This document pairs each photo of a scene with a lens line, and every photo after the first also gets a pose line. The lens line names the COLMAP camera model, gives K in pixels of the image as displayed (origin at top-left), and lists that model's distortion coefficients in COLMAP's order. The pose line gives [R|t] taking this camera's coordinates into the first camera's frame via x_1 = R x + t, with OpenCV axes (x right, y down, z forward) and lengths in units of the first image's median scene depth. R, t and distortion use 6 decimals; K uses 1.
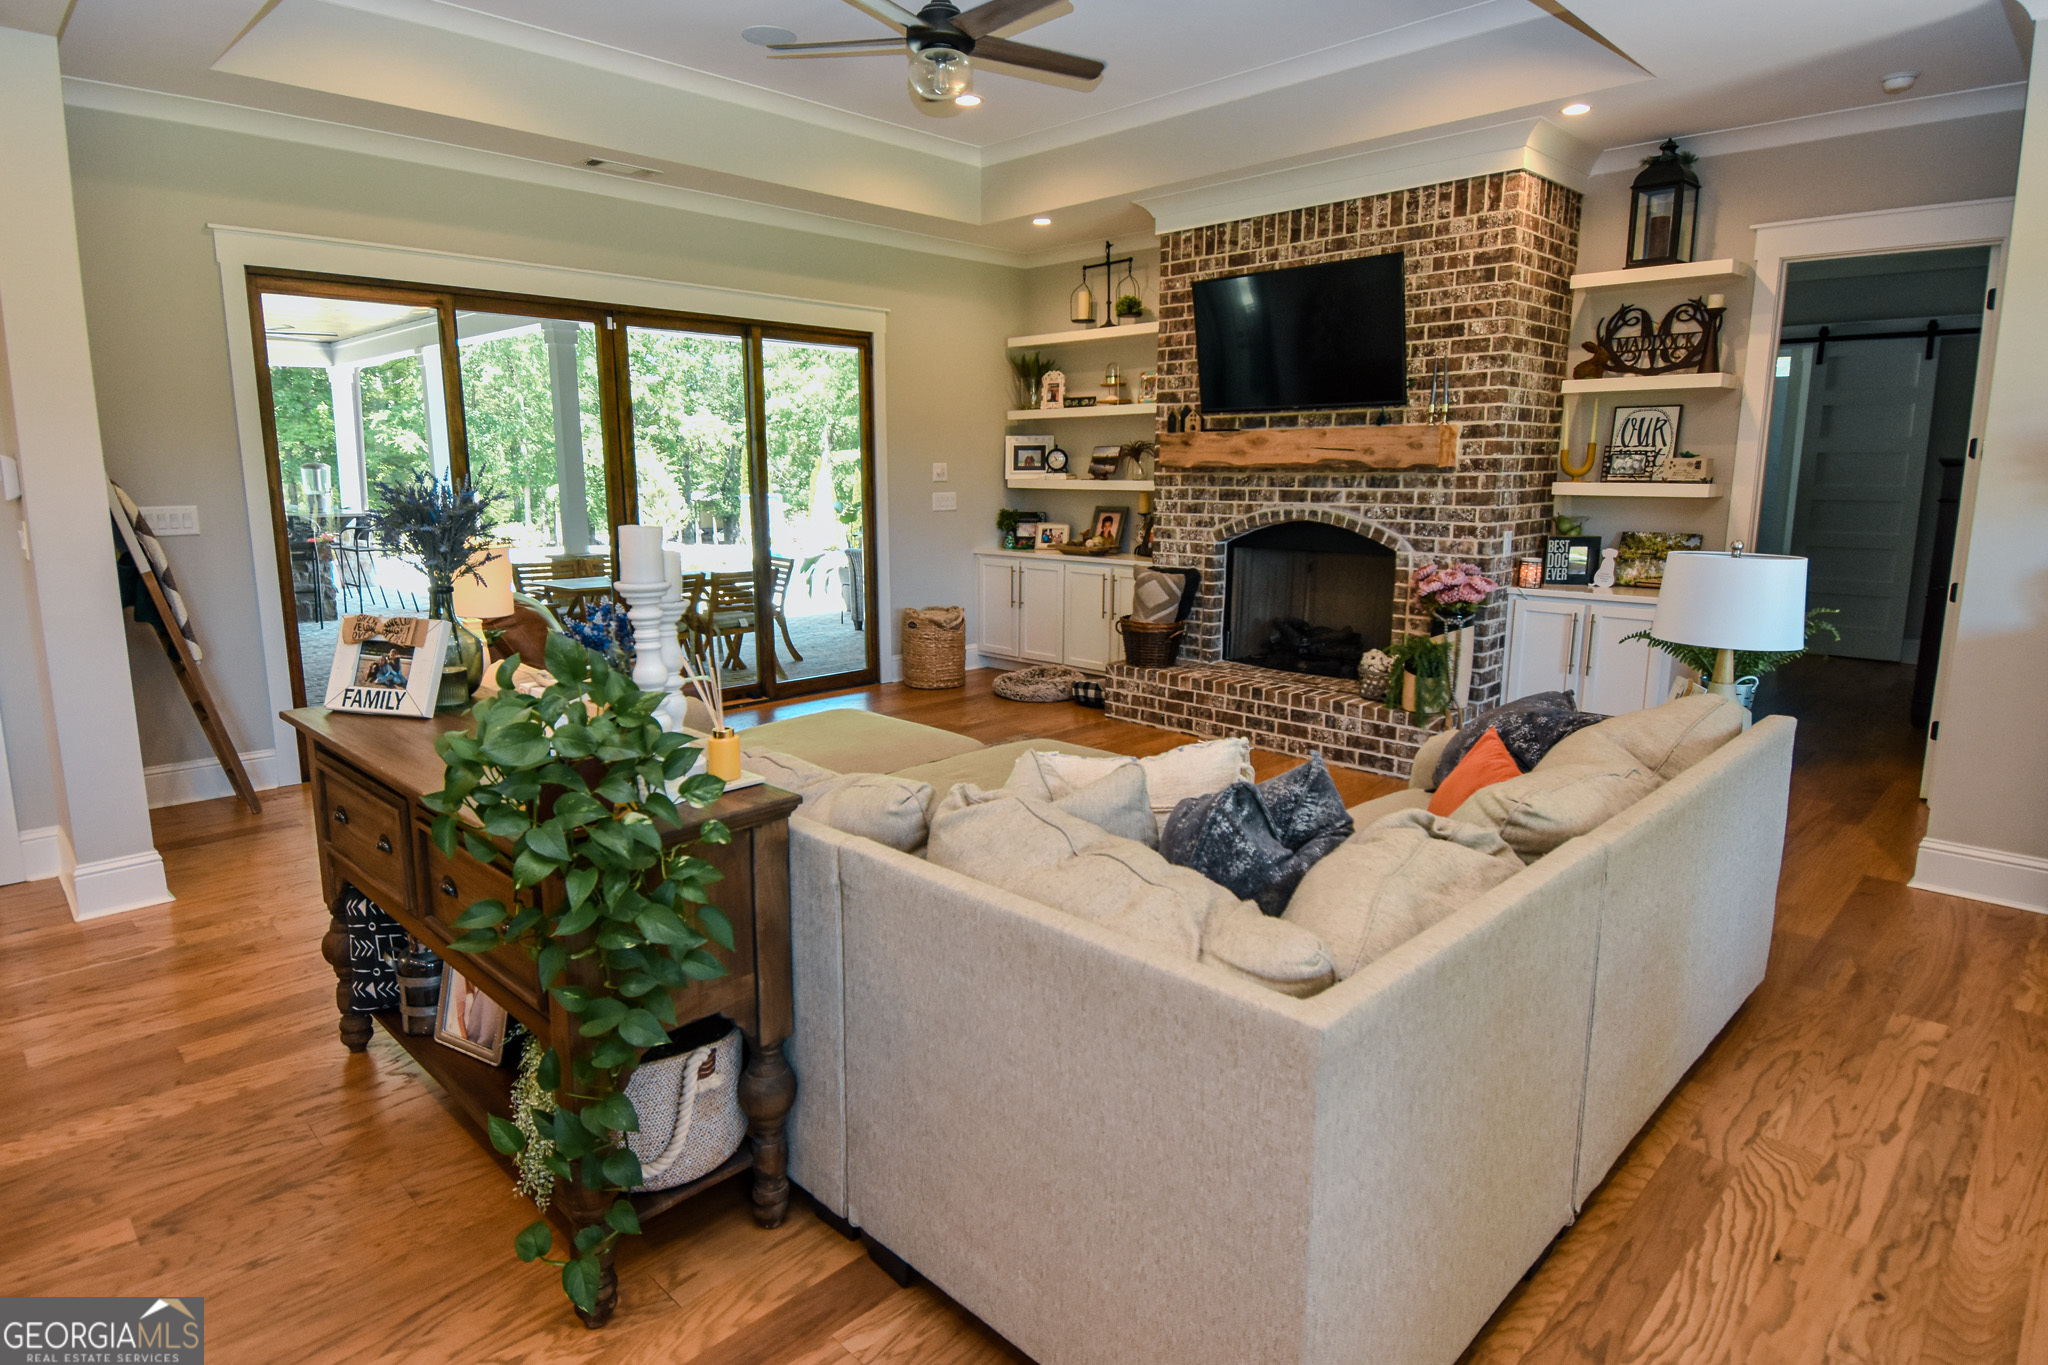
lens RADIAL K [[1114.5, 0, 1019.3], [0, 1114.5, 661.8], [0, 0, 1]] dist [0.062577, -0.068835]
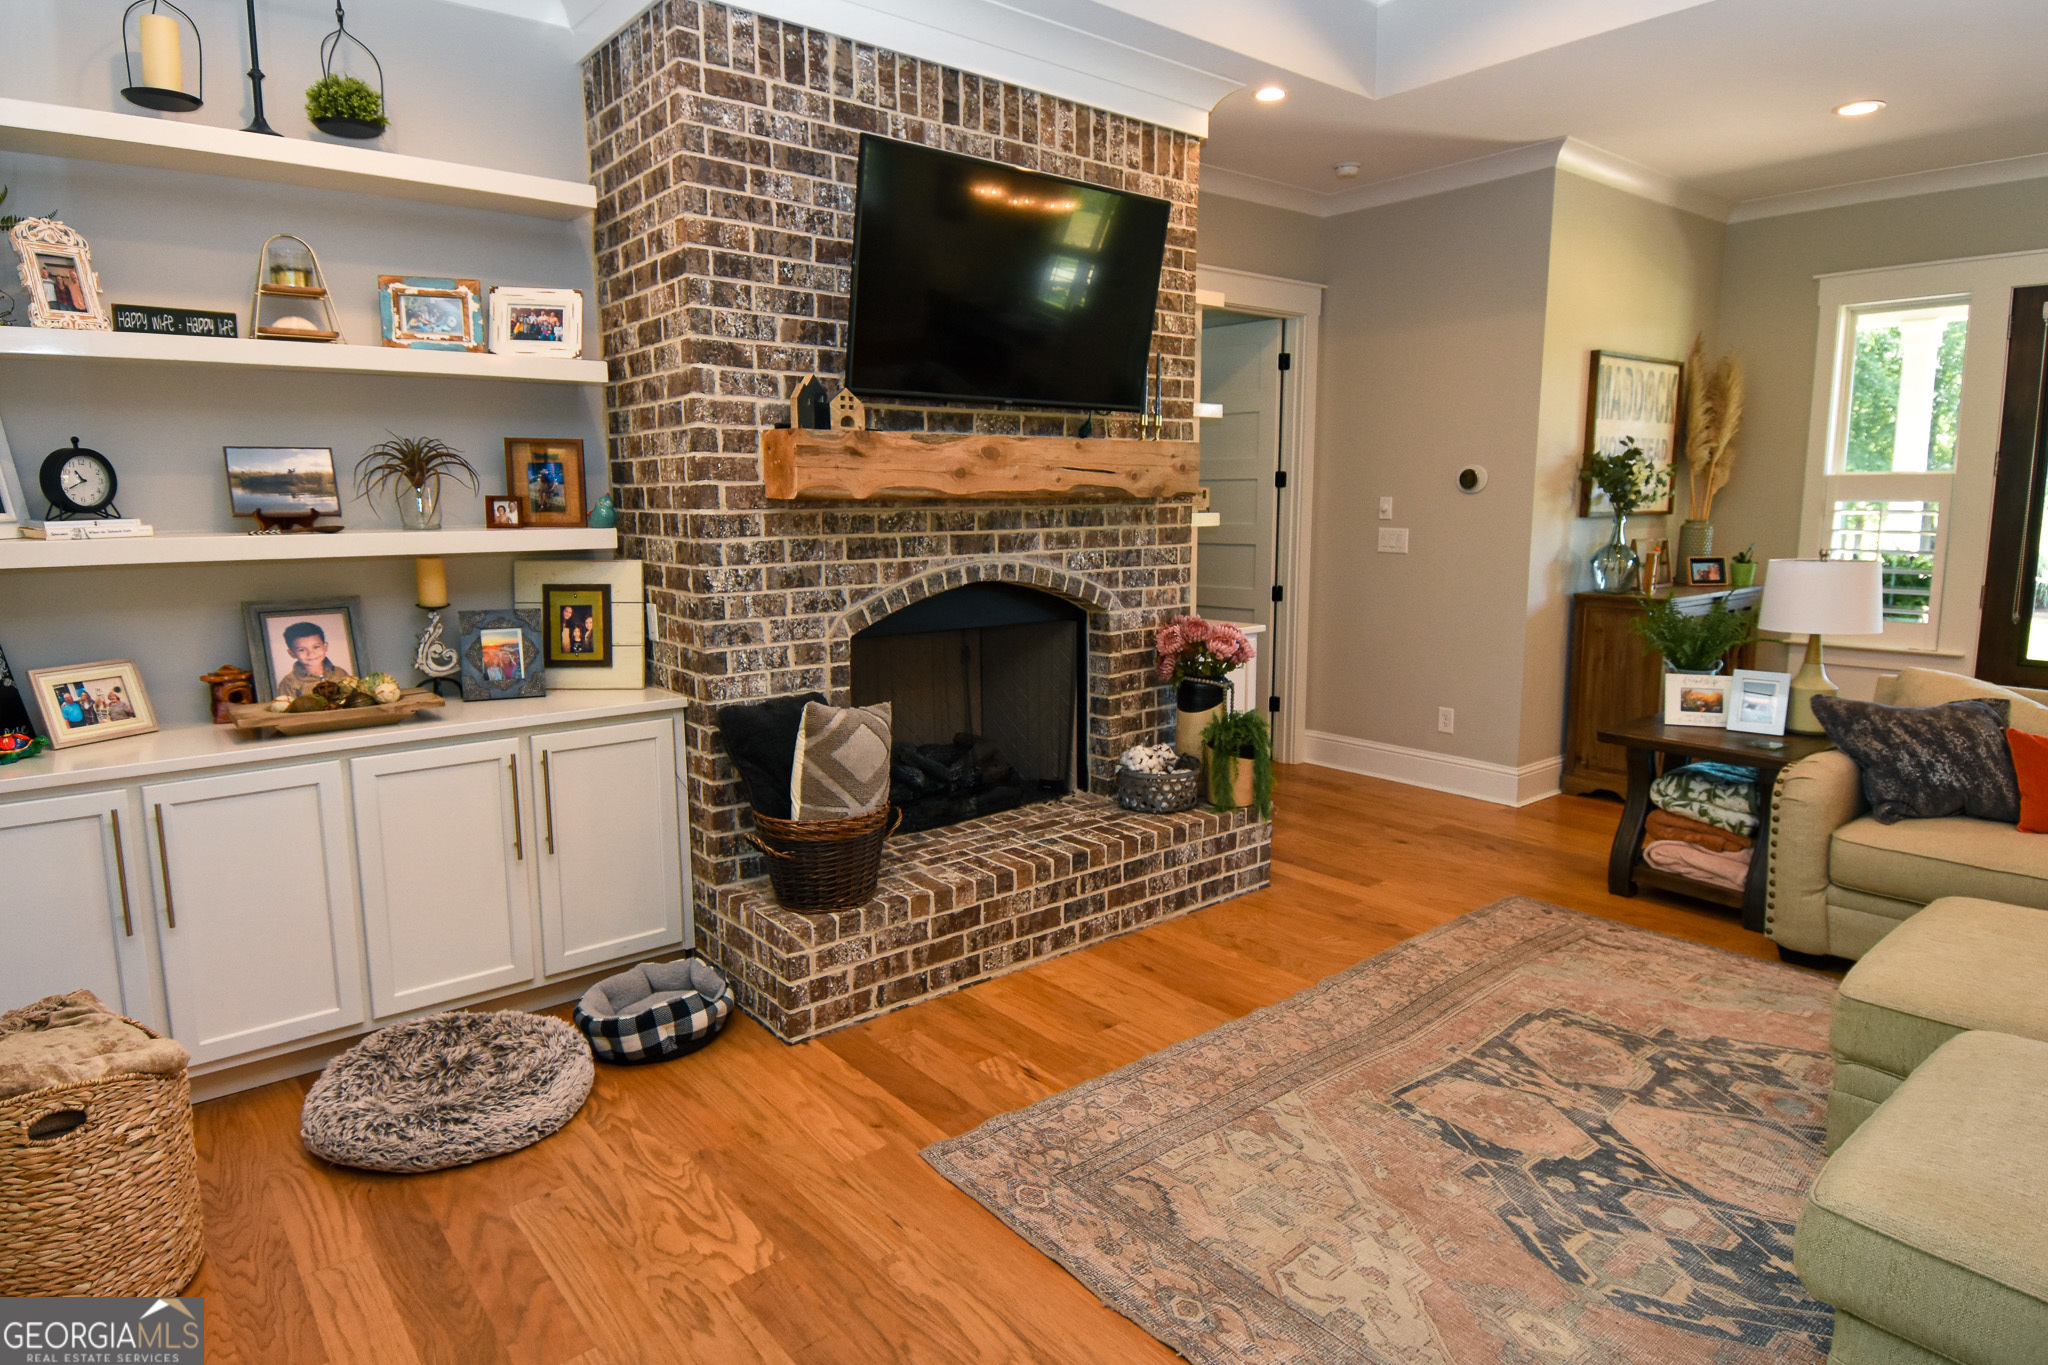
lens RADIAL K [[1152.3, 0, 1002.7], [0, 1152.3, 667.1], [0, 0, 1]] dist [0.055605, -0.061623]
pose [[0.106372, -0.146815, 0.983428, -0.385290], [0.178130, 0.975853, 0.126417, -0.157170], [-0.978241, 0.161731, 0.129956, 0.899794]]
